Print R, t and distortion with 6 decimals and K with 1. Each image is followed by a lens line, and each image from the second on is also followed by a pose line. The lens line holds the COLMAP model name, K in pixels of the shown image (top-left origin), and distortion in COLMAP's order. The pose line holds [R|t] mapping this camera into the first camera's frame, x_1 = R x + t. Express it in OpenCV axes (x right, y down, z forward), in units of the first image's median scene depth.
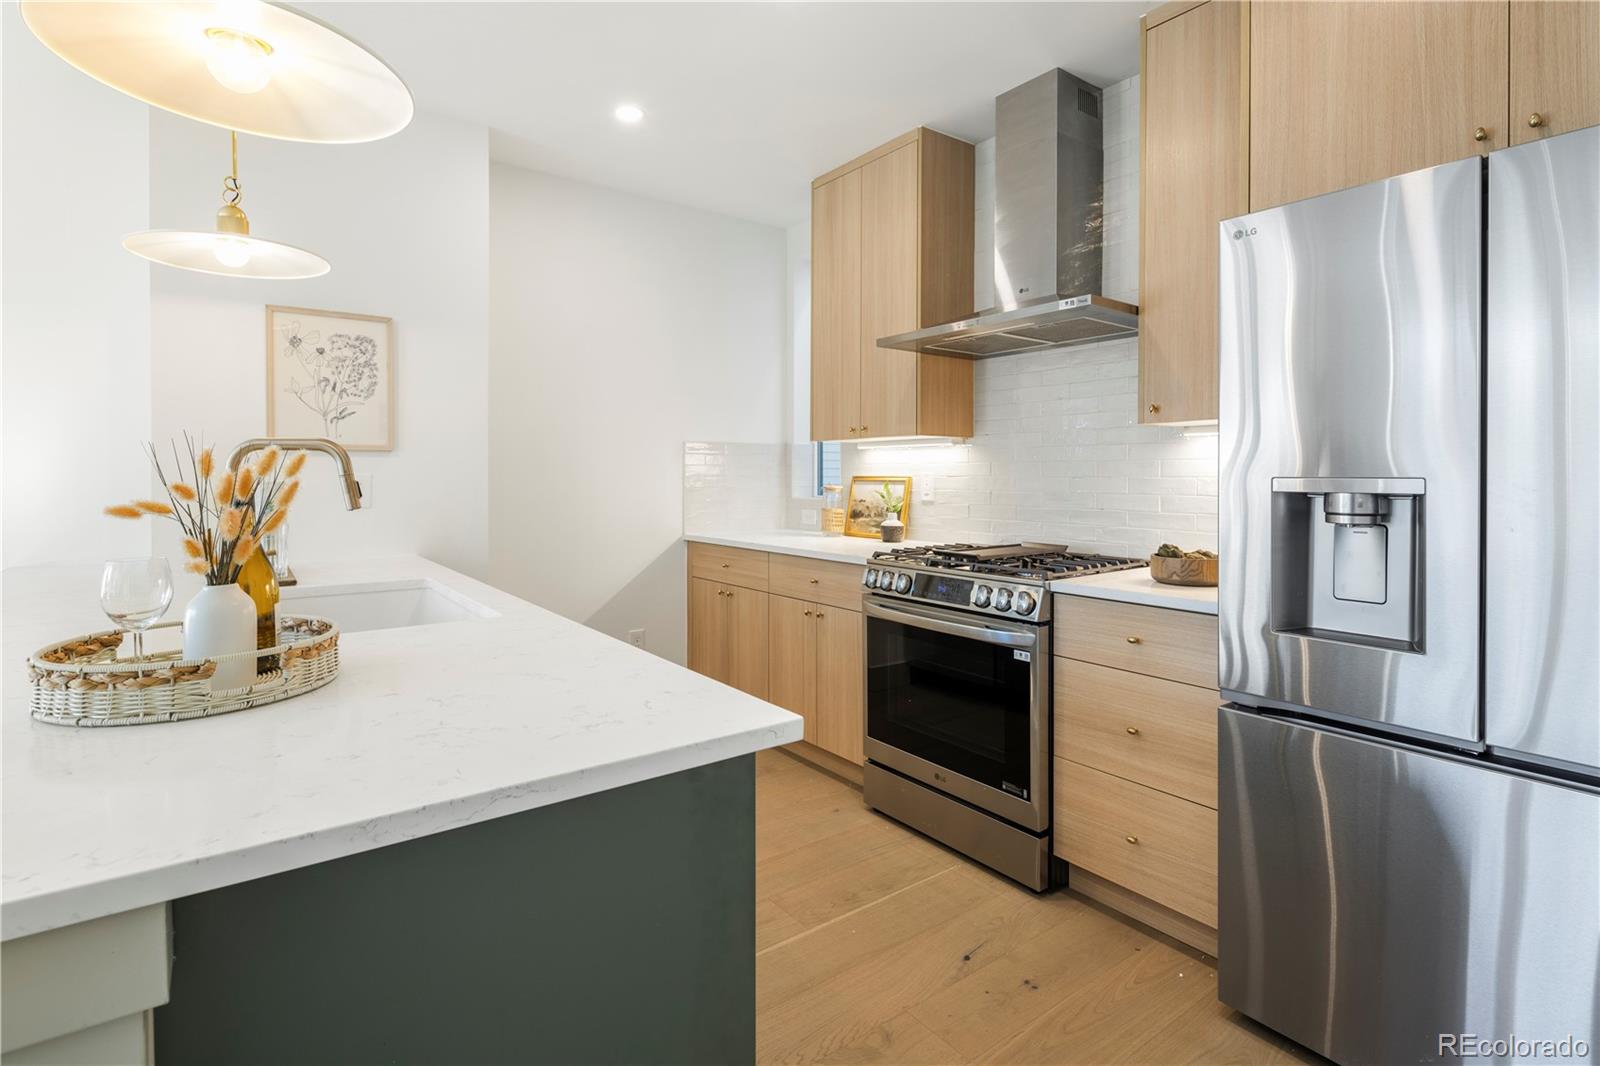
lens RADIAL K [[773.2, 0, 803.1], [0, 773.2, 480.3], [0, 0, 1]] dist [0.001225, 0.000030]
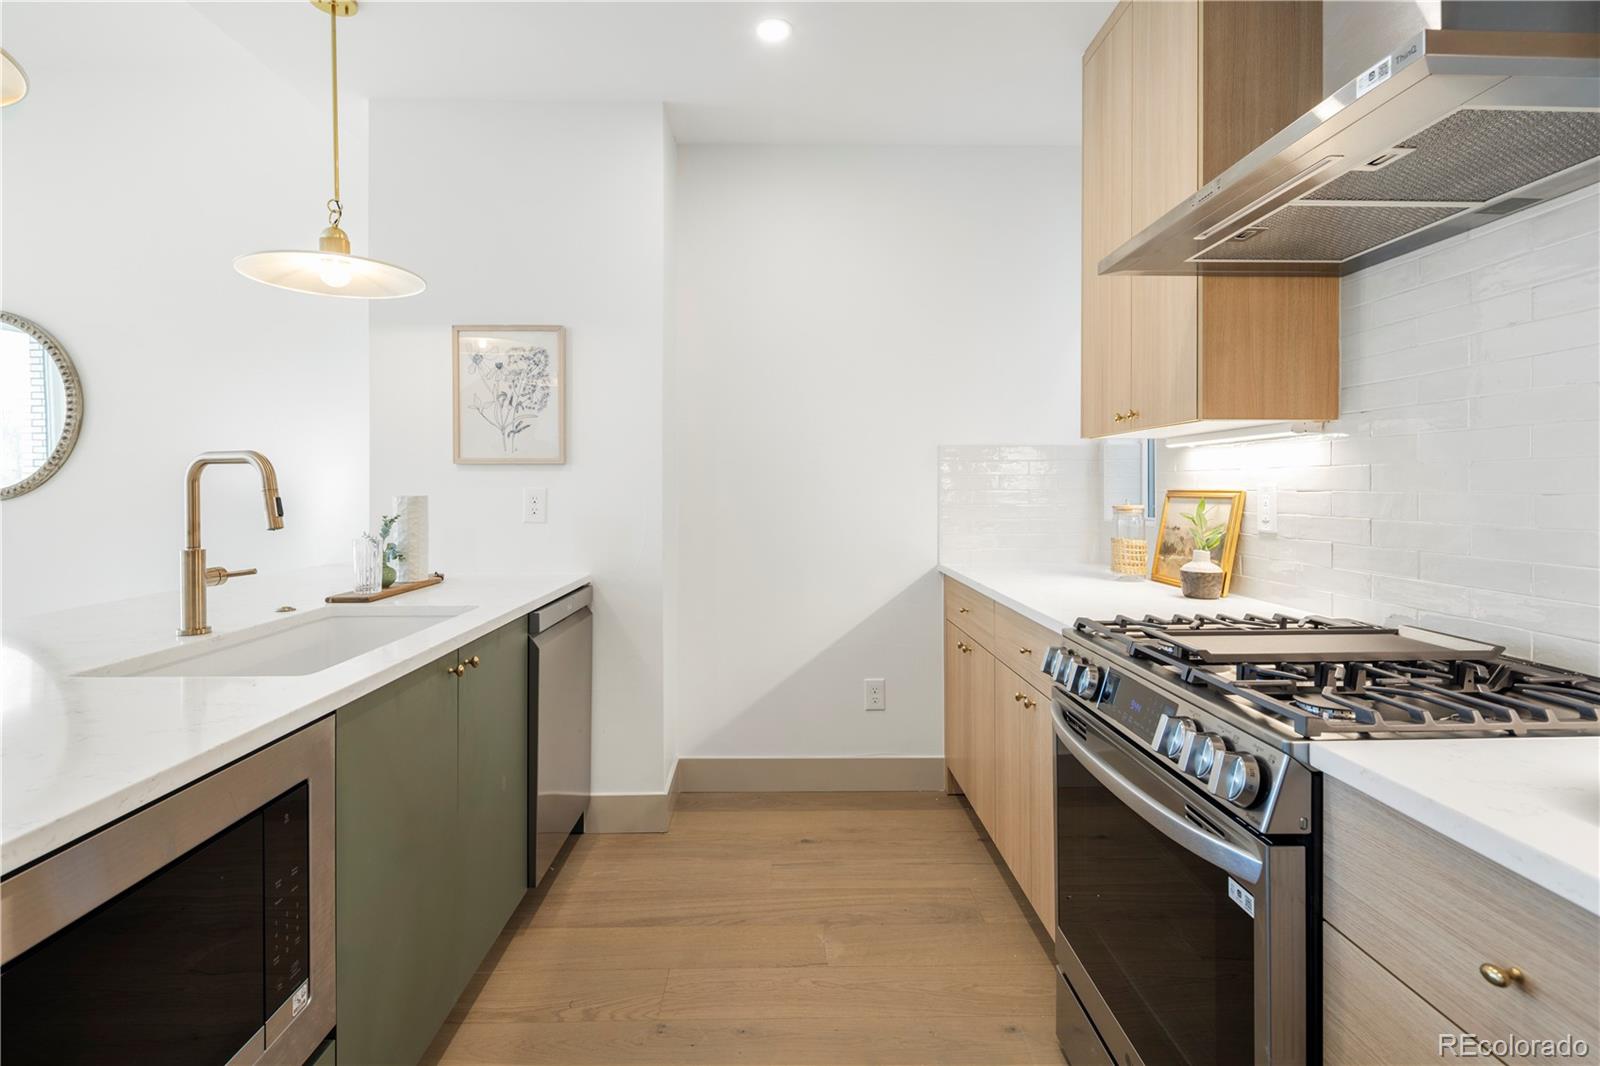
lens RADIAL K [[778.4, 0, 797.2], [0, 778.4, 487.5], [0, 0, 1]] dist [0.001144, 0.000058]
pose [[0.810204, -0.001658, -0.586146, 0.271766], [-0.002515, 0.999977, -0.006305, -0.003433], [0.586143, 0.006582, 0.810181, 0.391523]]
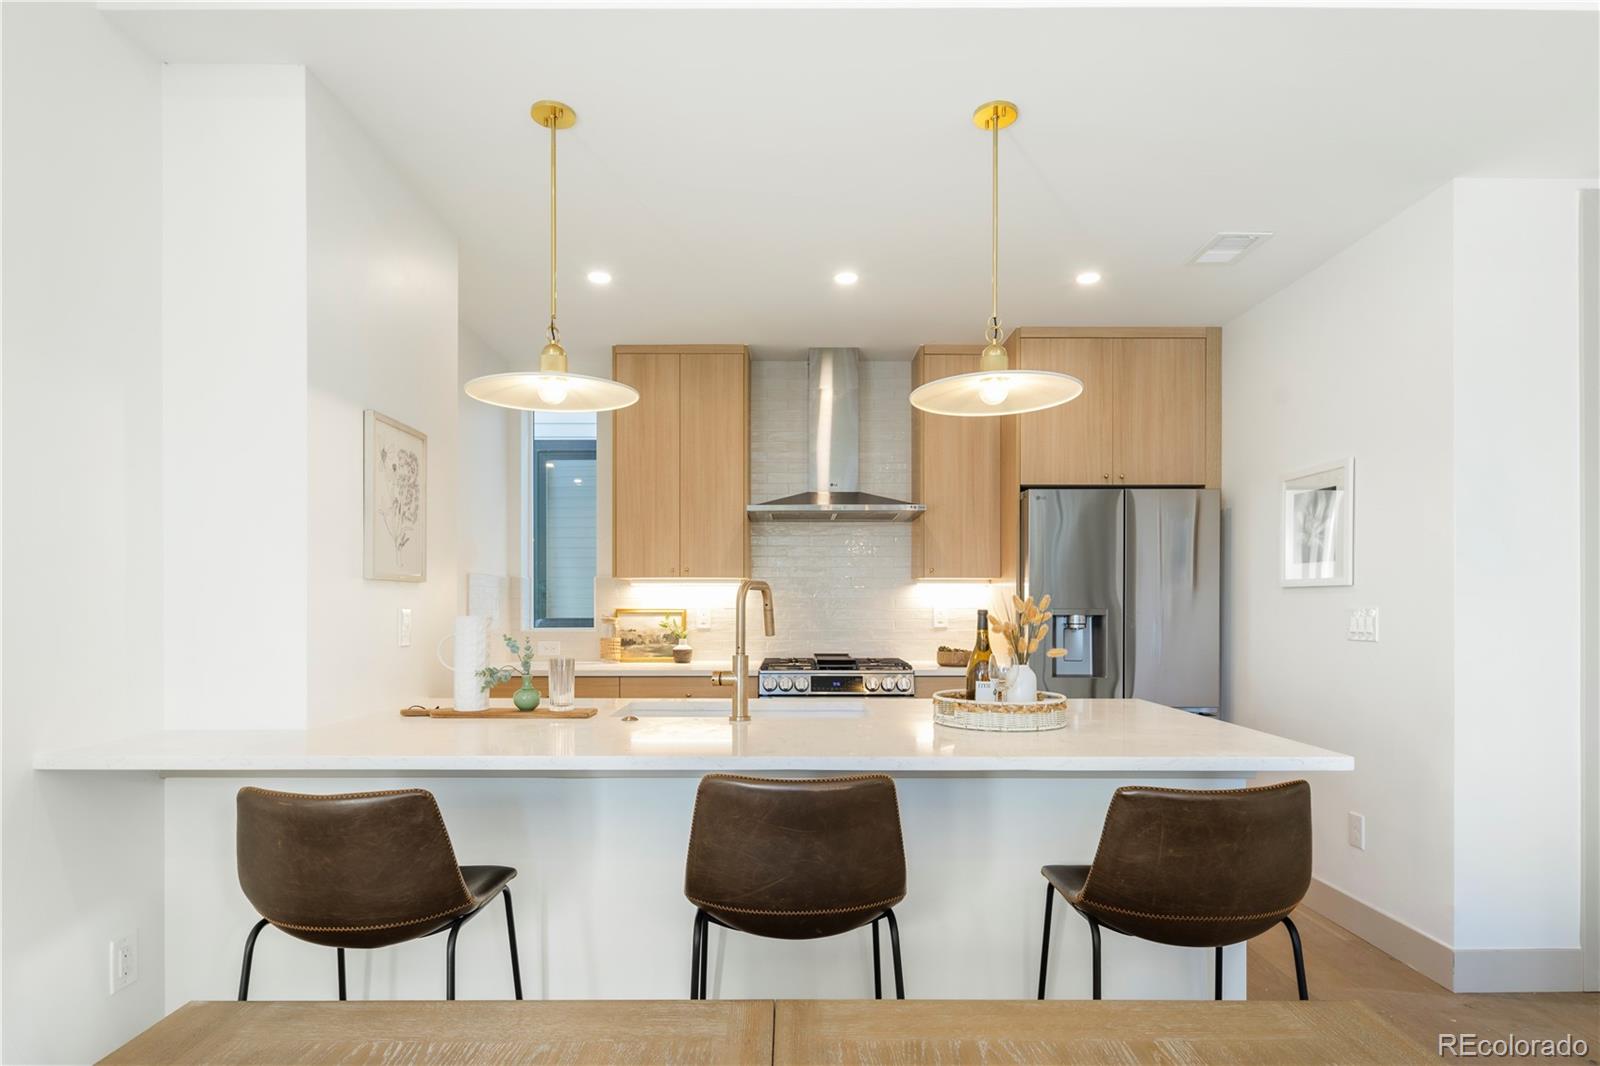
lens RADIAL K [[857.8, 0, 798.4], [0, 857.8, 610.8], [0, 0, 1]] dist [0.000479, 0.000007]
pose [[0.596524, -0.003199, 0.802589, -1.087044], [0.006764, 0.999977, -0.001042, 0.000096], [-0.802567, 0.006050, 0.596532, 0.048541]]
